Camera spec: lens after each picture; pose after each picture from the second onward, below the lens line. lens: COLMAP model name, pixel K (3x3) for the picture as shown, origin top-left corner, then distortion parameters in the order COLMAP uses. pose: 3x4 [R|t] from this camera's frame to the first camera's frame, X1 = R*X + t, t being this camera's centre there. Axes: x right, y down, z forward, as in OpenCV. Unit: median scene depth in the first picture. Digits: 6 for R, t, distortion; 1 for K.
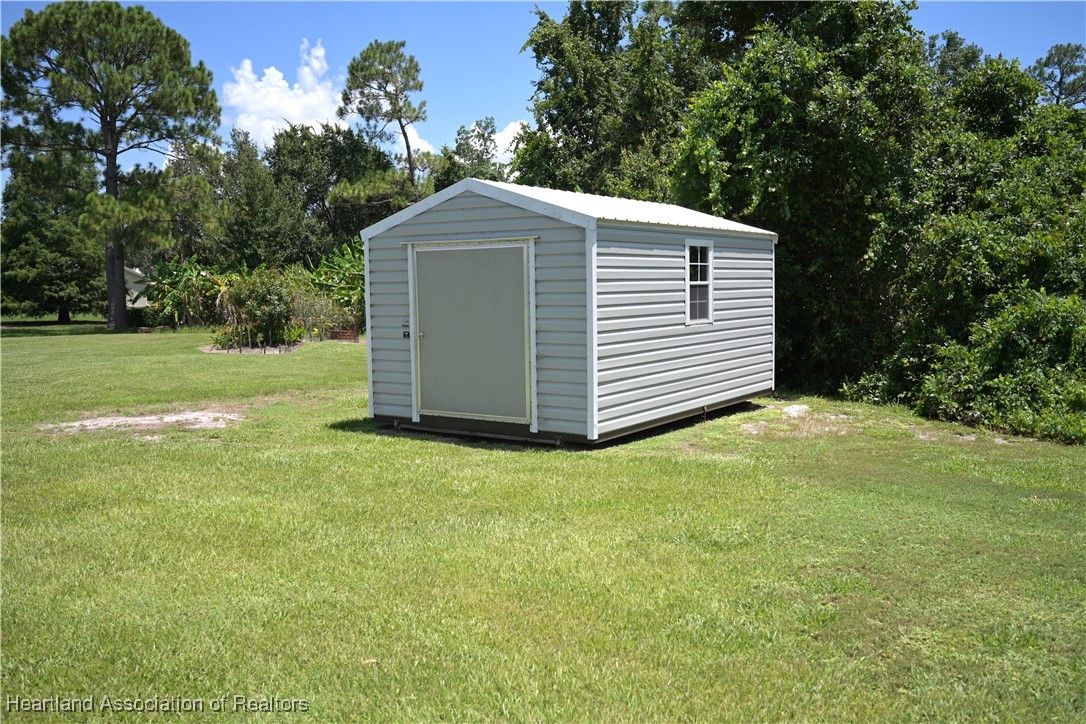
lens RADIAL K [[931.3, 0, 543.0], [0, 931.3, 362.0], [0, 0, 1]] dist [-0.002490, -0.000426]
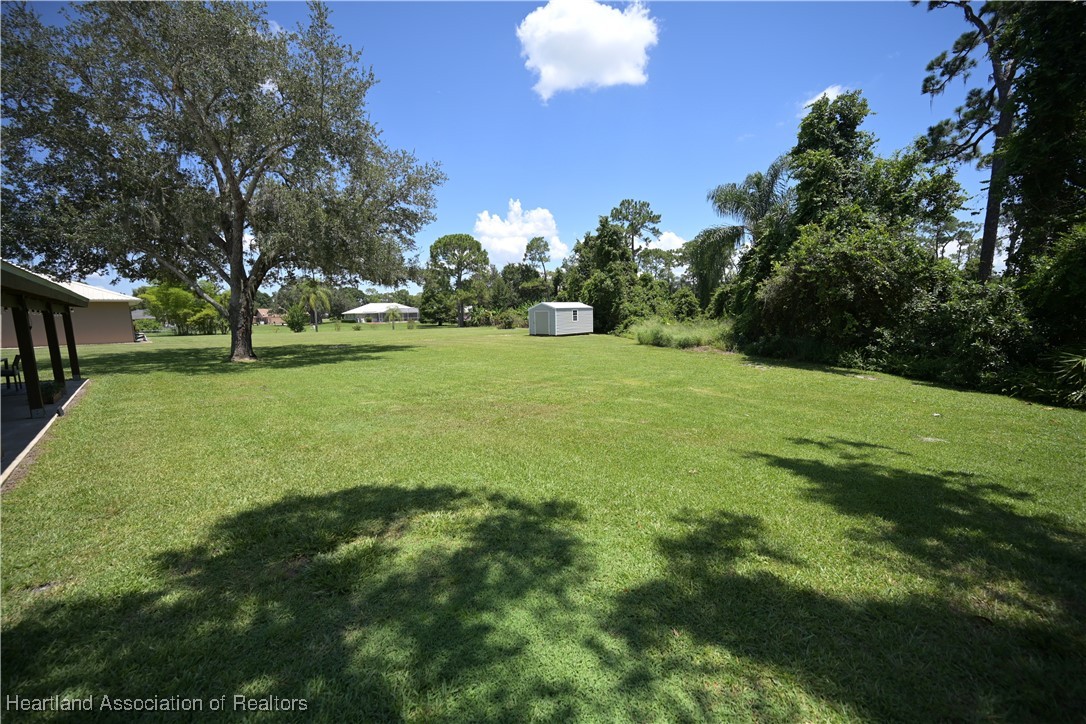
lens RADIAL K [[426.1, 0, 543.0], [0, 426.1, 362.0], [0, 0, 1]] dist [-0.000154, -0.000008]
pose [[0.986401, 0.011722, -0.163936, 0.100795], [-0.005717, 0.999297, 0.037050, 0.032669], [0.164255, -0.035609, 0.985775, -0.489710]]
